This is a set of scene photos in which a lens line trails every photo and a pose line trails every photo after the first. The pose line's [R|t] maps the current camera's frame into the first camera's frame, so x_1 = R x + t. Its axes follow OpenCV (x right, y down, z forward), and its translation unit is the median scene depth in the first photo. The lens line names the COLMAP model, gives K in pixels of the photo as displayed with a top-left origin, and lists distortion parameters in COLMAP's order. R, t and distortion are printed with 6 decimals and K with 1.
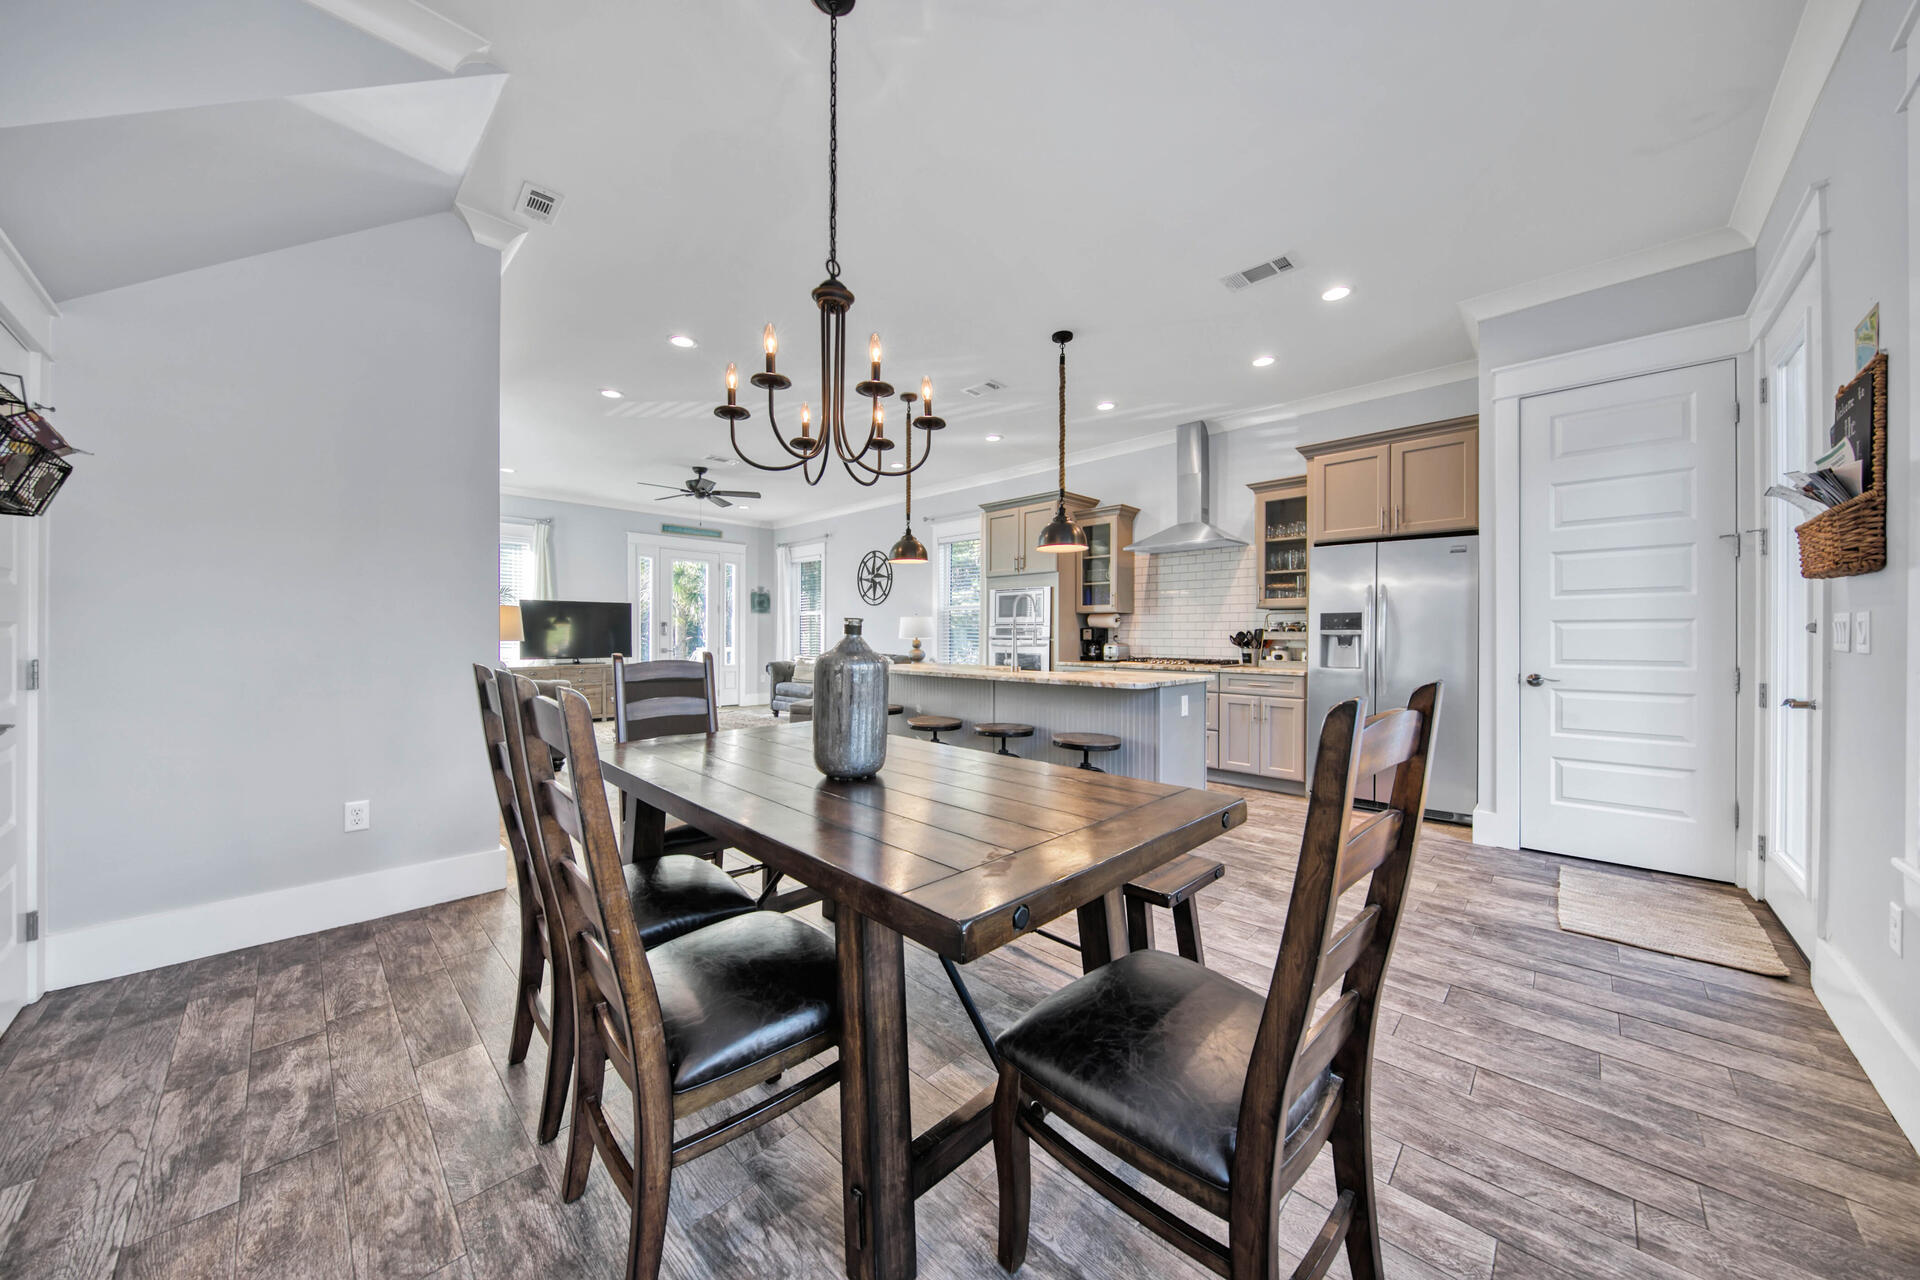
lens RADIAL K [[648.8, 0, 961.1], [0, 648.8, 636.0], [0, 0, 1]] dist [-0.001455, -0.000338]
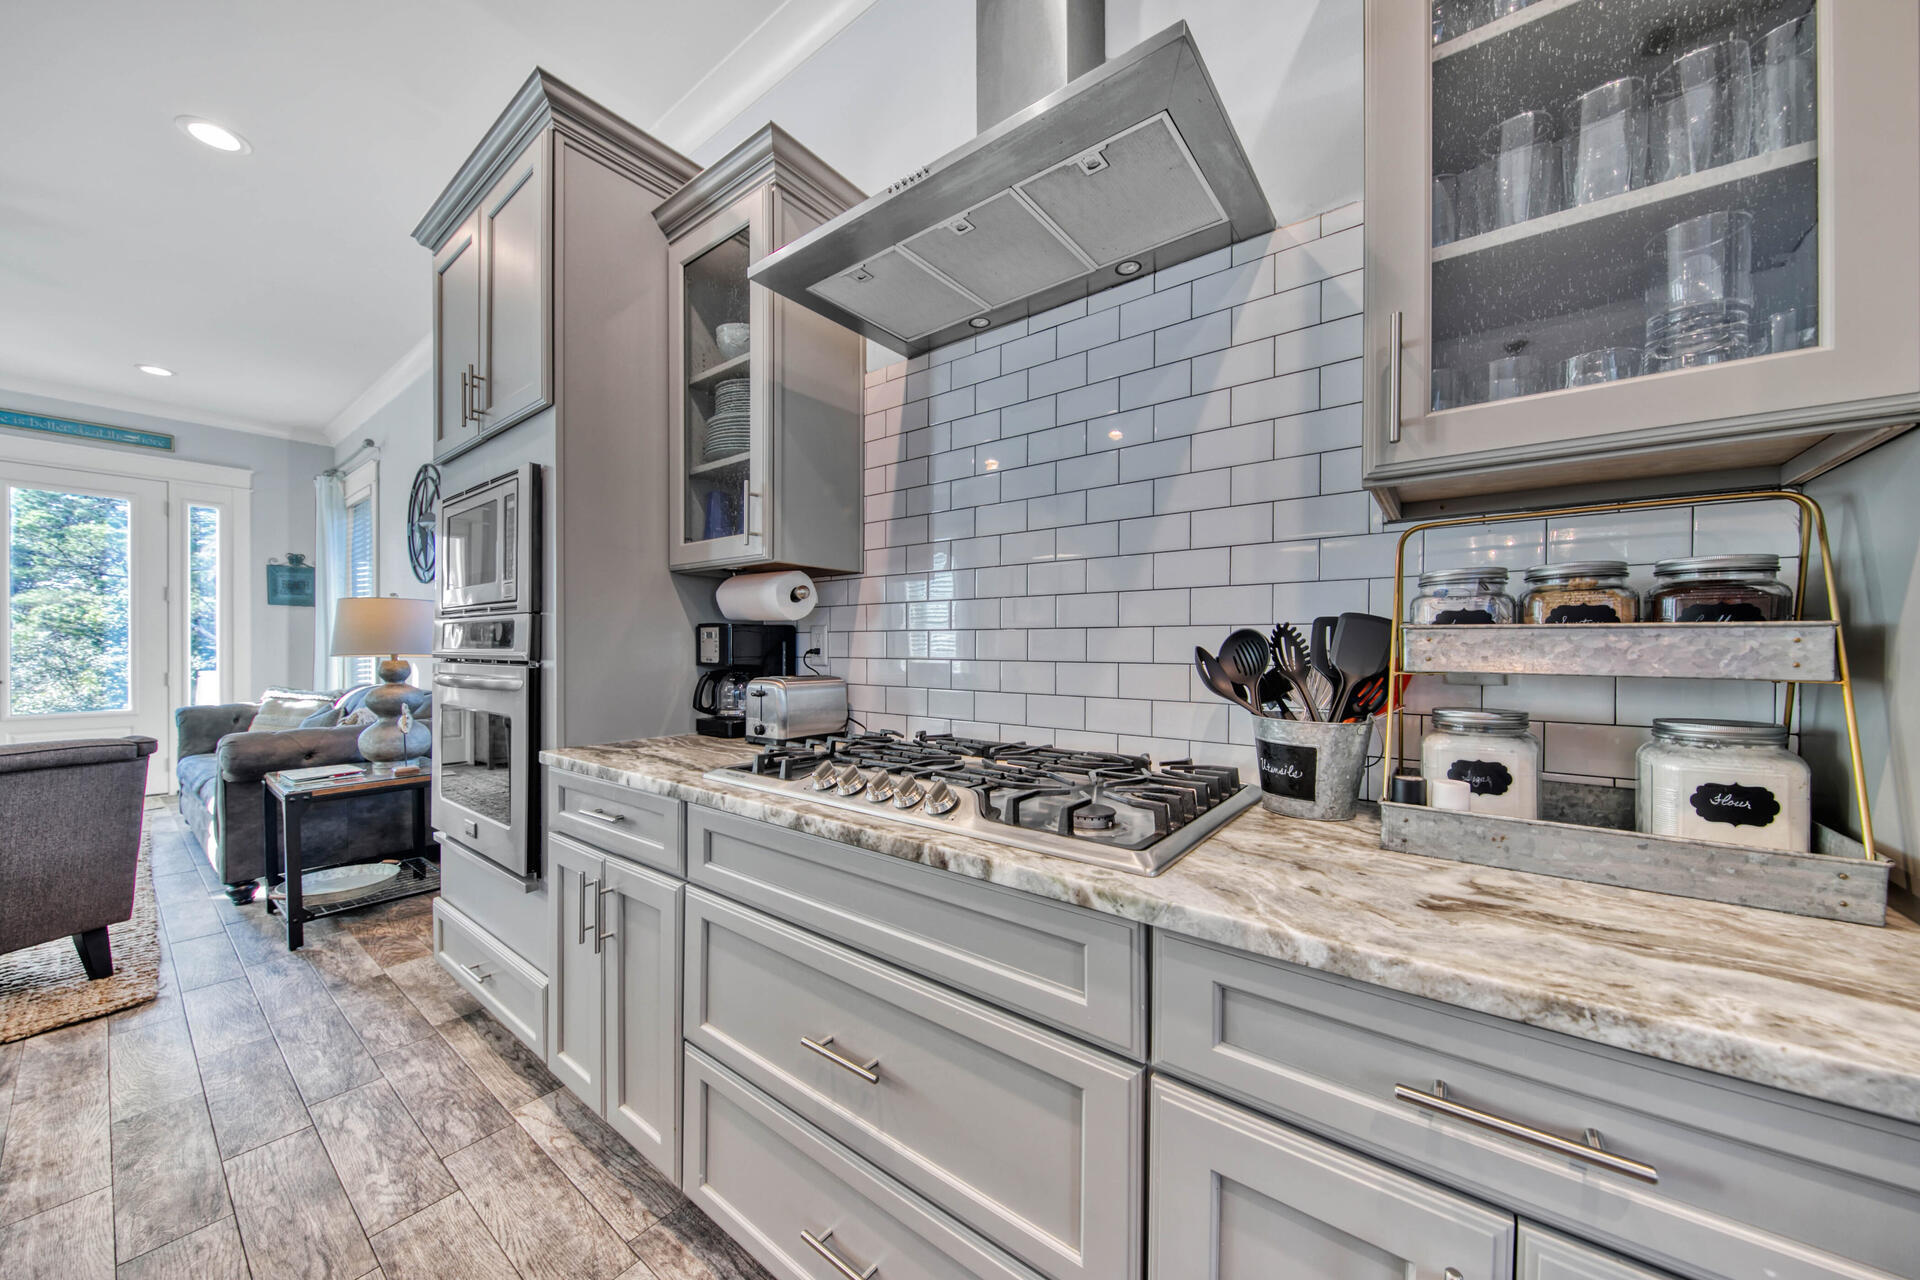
lens RADIAL K [[659.7, 0, 974.0], [0, 659.7, 655.9], [0, 0, 1]] dist [-0.001352, -0.002056]
pose [[0.993231, 0.001522, 0.116143, 0.288573], [-0.002145, 0.999984, 0.005239, 0.000634], [-0.116133, -0.005453, 0.993219, 0.720196]]
